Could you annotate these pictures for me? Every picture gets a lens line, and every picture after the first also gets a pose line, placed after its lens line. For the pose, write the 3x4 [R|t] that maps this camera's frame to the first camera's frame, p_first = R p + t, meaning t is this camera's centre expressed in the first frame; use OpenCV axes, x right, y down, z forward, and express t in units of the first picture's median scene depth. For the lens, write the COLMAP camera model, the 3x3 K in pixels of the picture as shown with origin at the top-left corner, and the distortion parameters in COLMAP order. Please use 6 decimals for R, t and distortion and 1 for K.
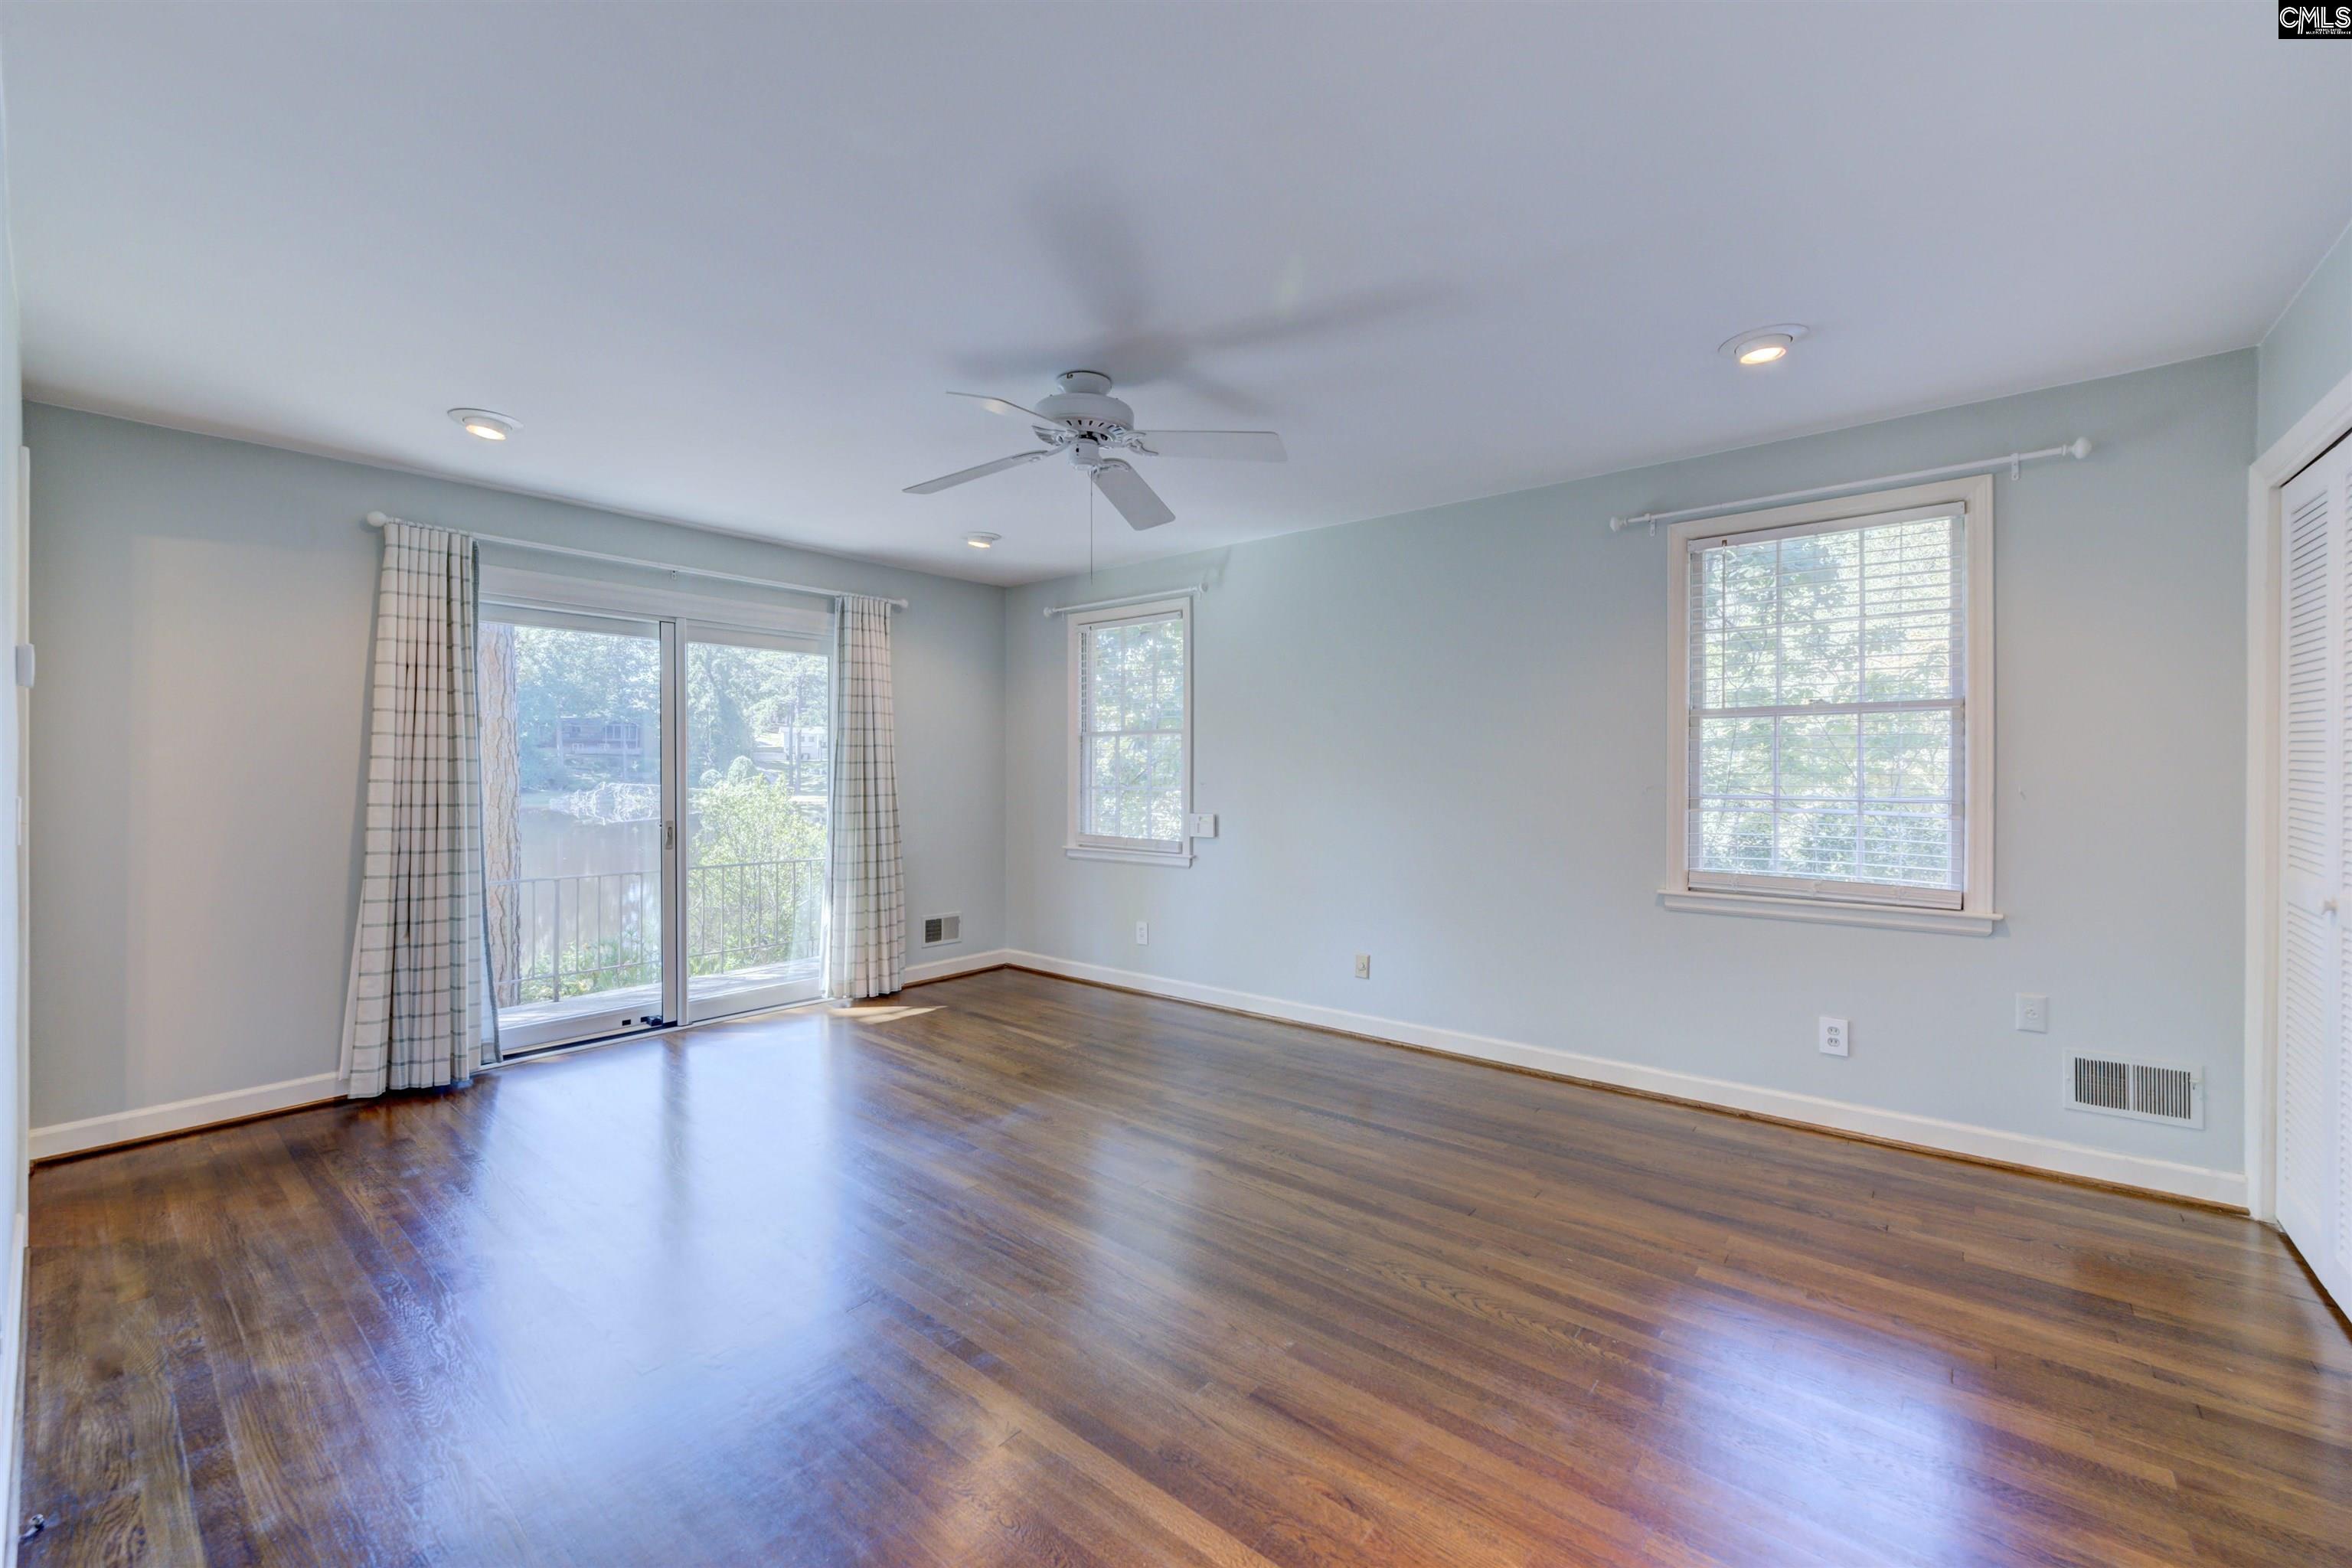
lens RADIAL K [[921.4, 0, 1168.7], [0, 921.4, 772.4], [0, 0, 1]] dist [0.012543, 0.000189]
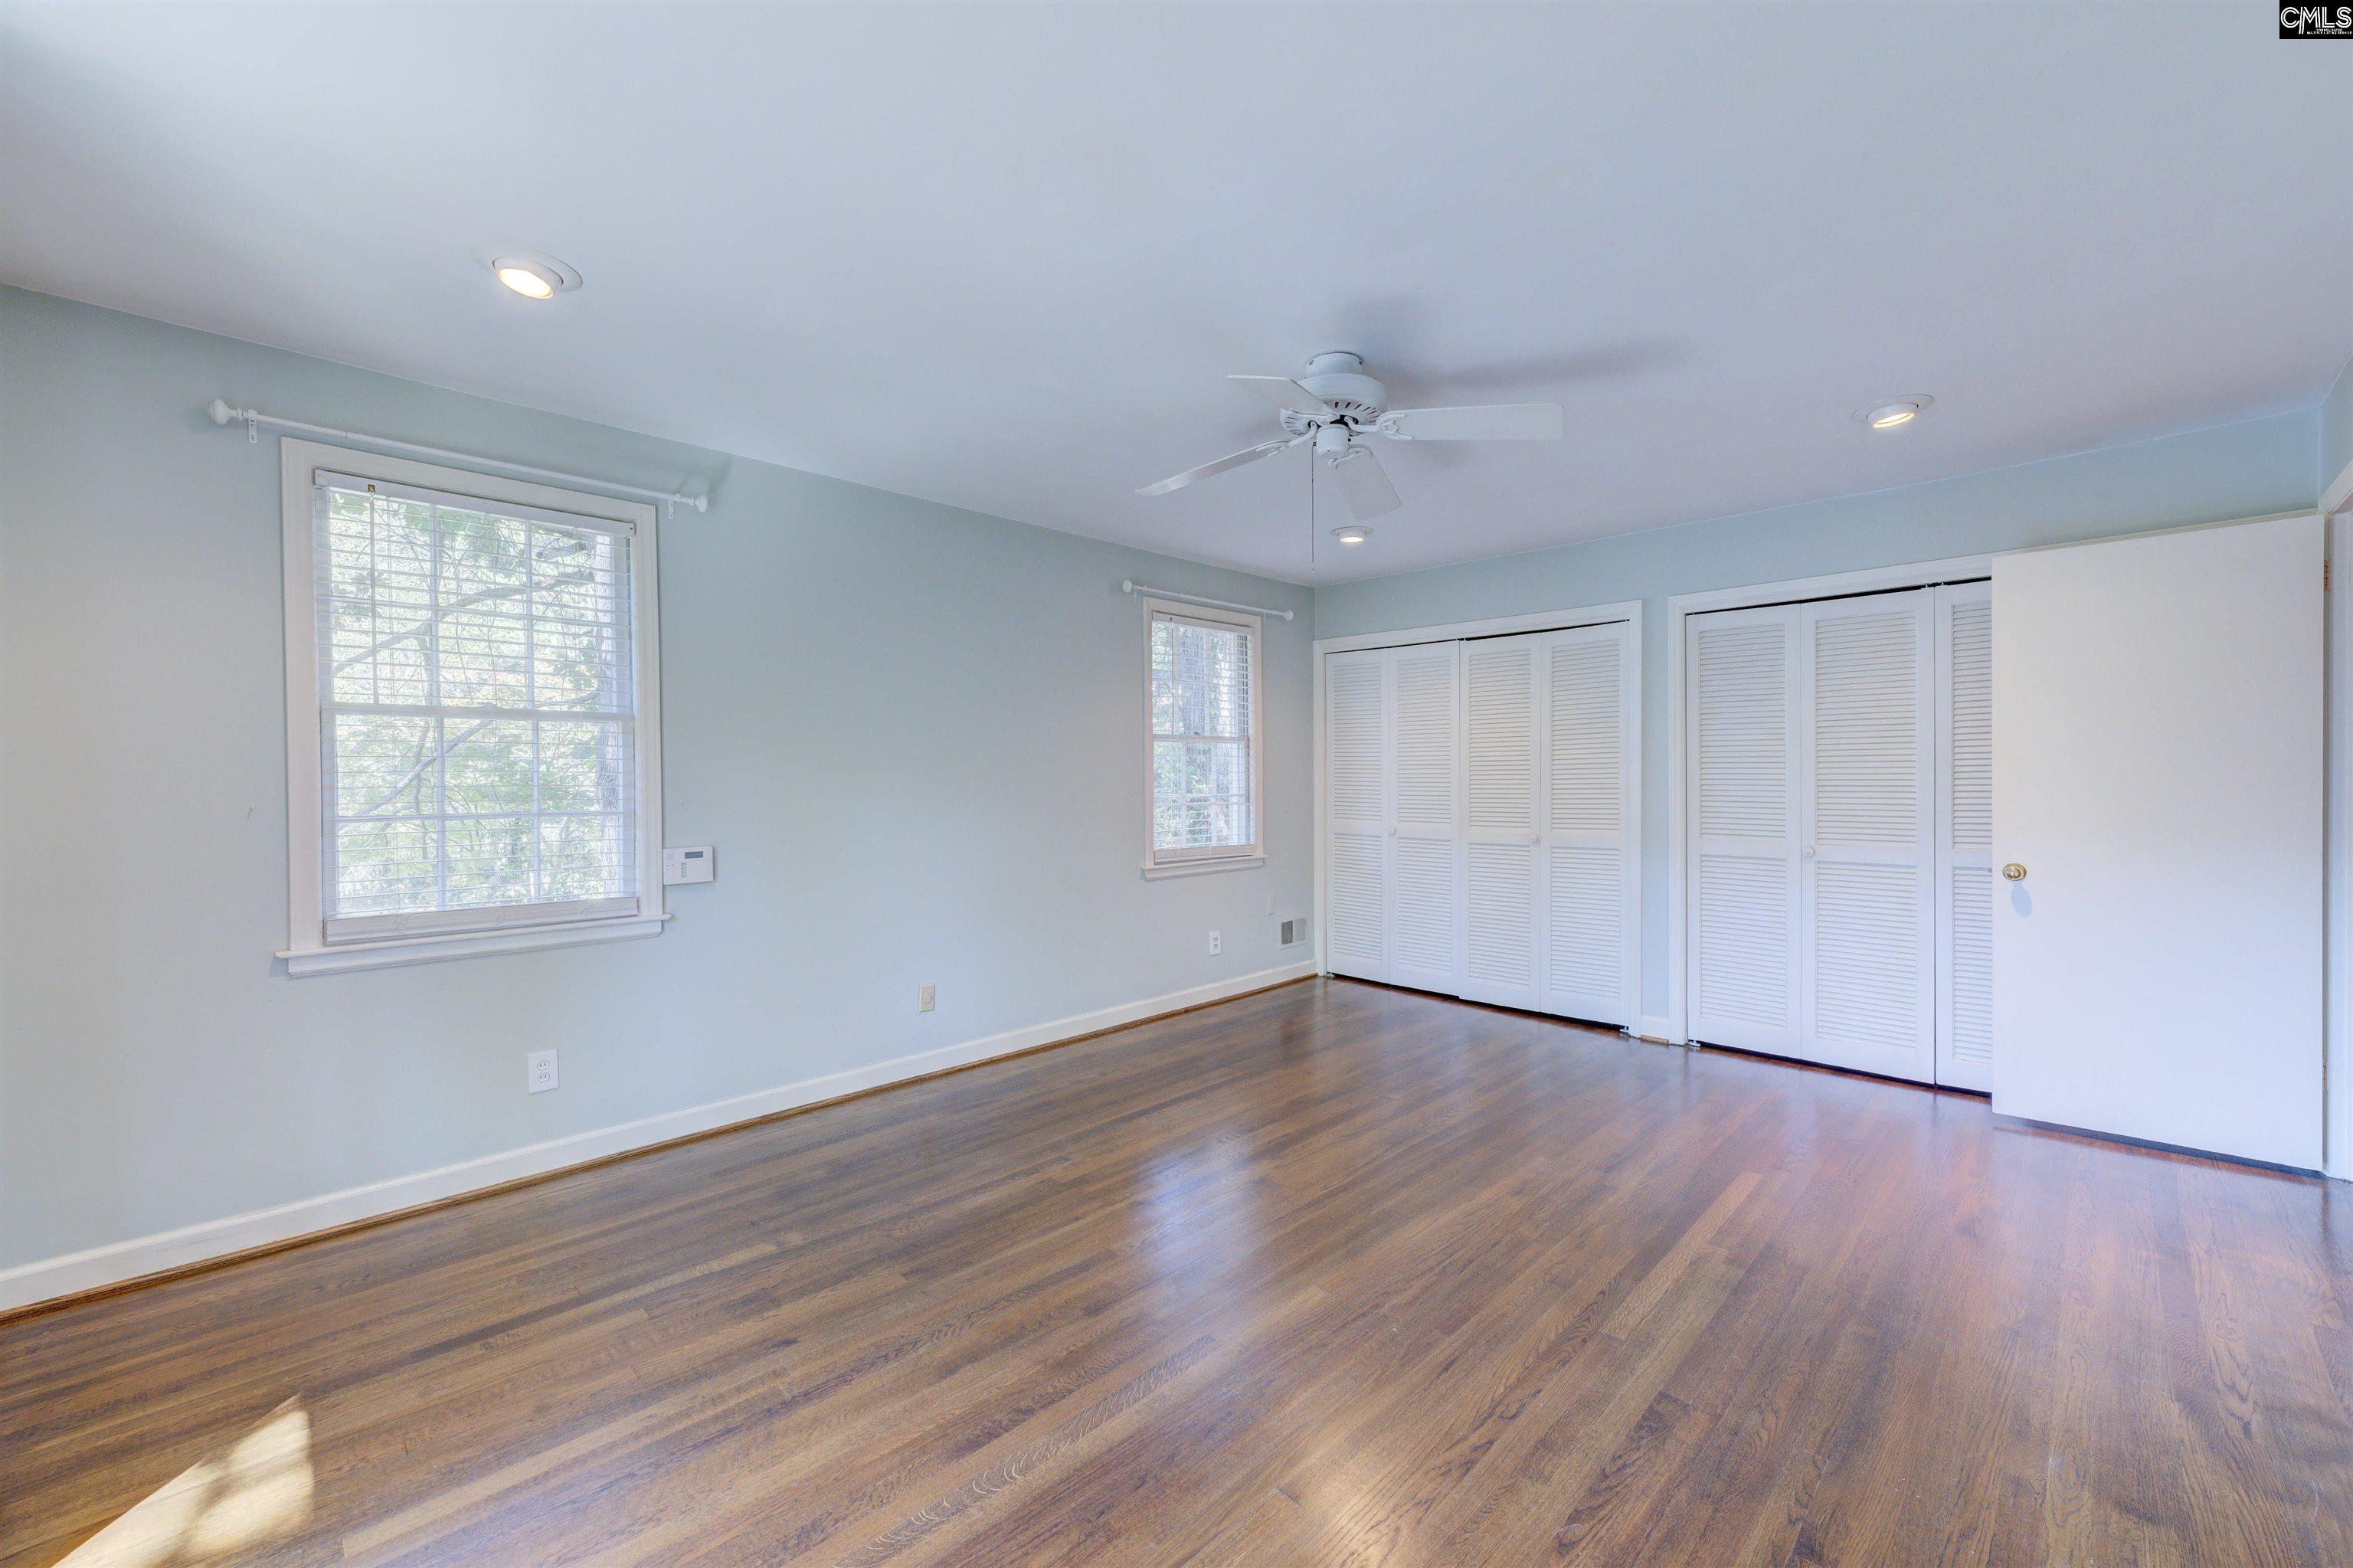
lens RADIAL K [[921.8, 0, 1168.0], [0, 921.8, 785.6], [0, 0, 1]] dist [0.012543, 0.000189]
pose [[0.113364, -0.003077, 0.993549, -0.759931], [0.016502, 0.999863, 0.001214, 0.007686], [-0.993416, 0.016258, 0.113399, 0.774134]]
